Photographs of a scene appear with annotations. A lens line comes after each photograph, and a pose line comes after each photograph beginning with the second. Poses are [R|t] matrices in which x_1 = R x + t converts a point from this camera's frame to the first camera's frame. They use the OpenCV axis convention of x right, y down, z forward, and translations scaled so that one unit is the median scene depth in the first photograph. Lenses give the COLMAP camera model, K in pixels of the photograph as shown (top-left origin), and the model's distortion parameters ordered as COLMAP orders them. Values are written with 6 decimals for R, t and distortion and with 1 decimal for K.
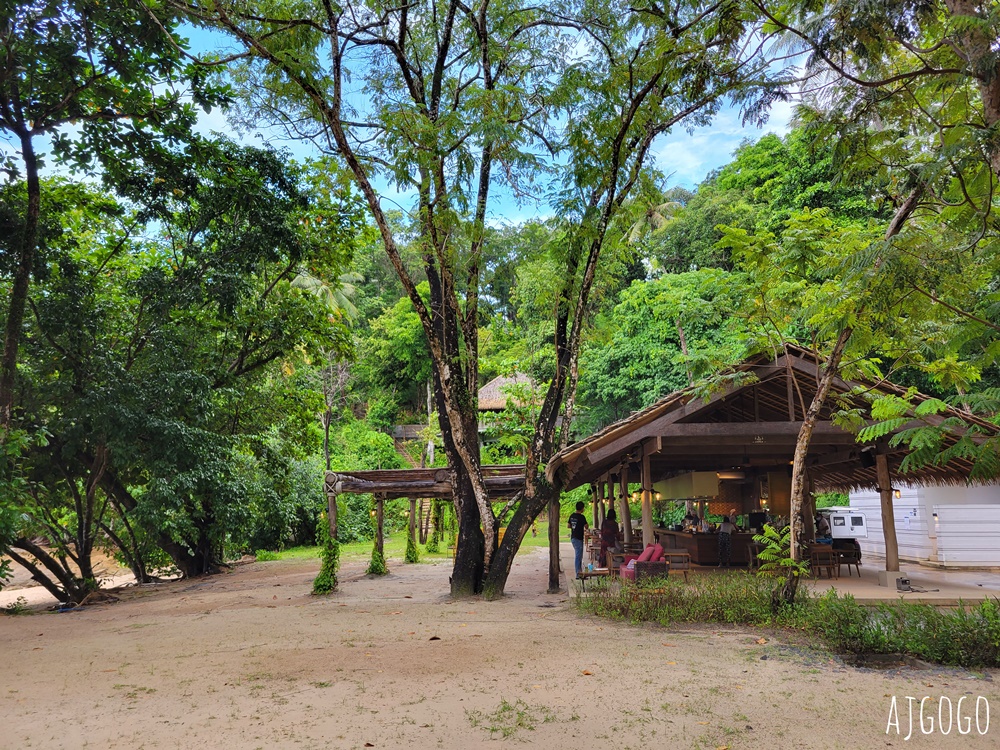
lens RADIAL K [[756.2, 0, 494.5], [0, 756.2, 373.3], [0, 0, 1]] dist [0.008021, -0.011494]
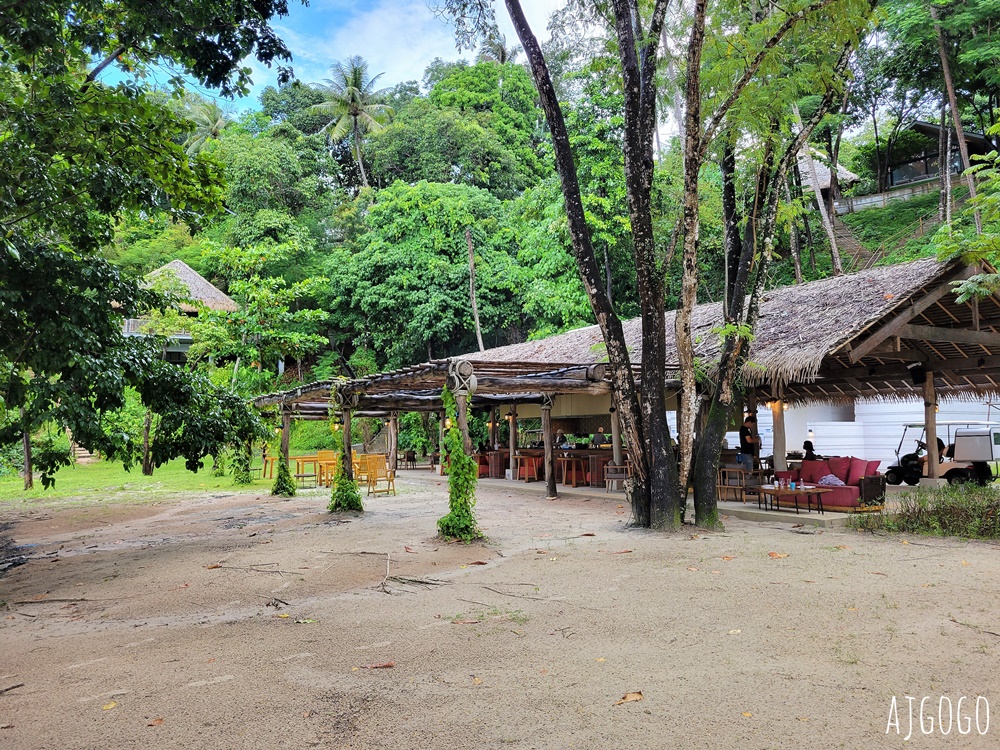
lens RADIAL K [[756.2, 0, 500.7], [0, 756.2, 376.1], [0, 0, 1]] dist [0.008021, -0.011494]
pose [[0.822807, 0.043437, 0.566658, -0.232858], [-0.098019, 0.992980, 0.066210, 0.039903], [-0.559804, -0.110022, 0.821288, 0.178026]]
